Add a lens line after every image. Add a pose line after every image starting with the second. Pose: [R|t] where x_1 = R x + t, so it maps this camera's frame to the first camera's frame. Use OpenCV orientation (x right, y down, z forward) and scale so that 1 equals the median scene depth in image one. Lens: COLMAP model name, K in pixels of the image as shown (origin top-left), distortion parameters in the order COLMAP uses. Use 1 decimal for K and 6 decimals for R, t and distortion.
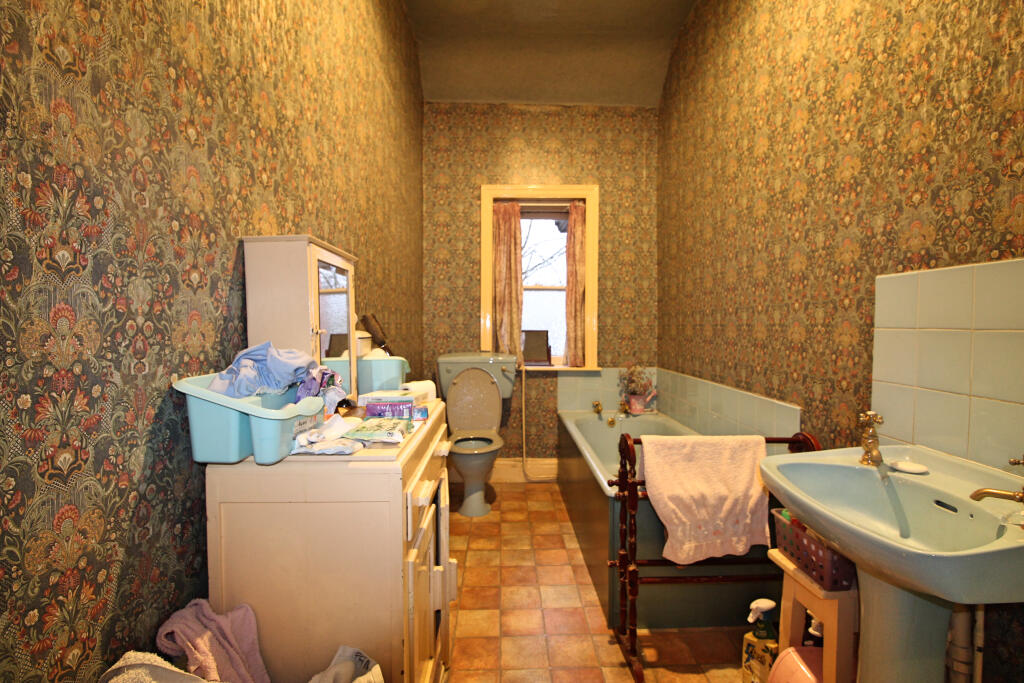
lens RADIAL K [[477.5, 0, 512.0], [0, 477.5, 355.0], [0, 0, 1]] dist [0.000113, 0.000258]
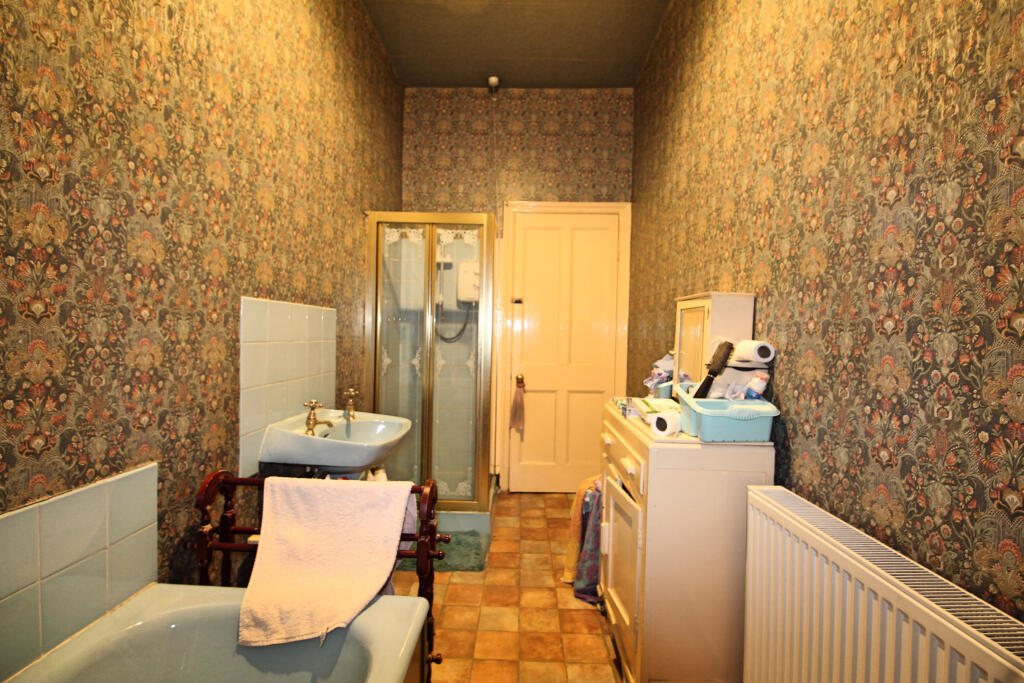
lens RADIAL K [[477.2, 0, 516.3], [0, 477.2, 332.8], [0, 0, 1]] dist [-0.013372, 0.000025]
pose [[0.934051, 0.023673, -0.356355, 0.590411], [-0.024444, 0.999698, 0.002339, -0.101005], [0.356303, 0.006526, 0.934348, 0.092367]]
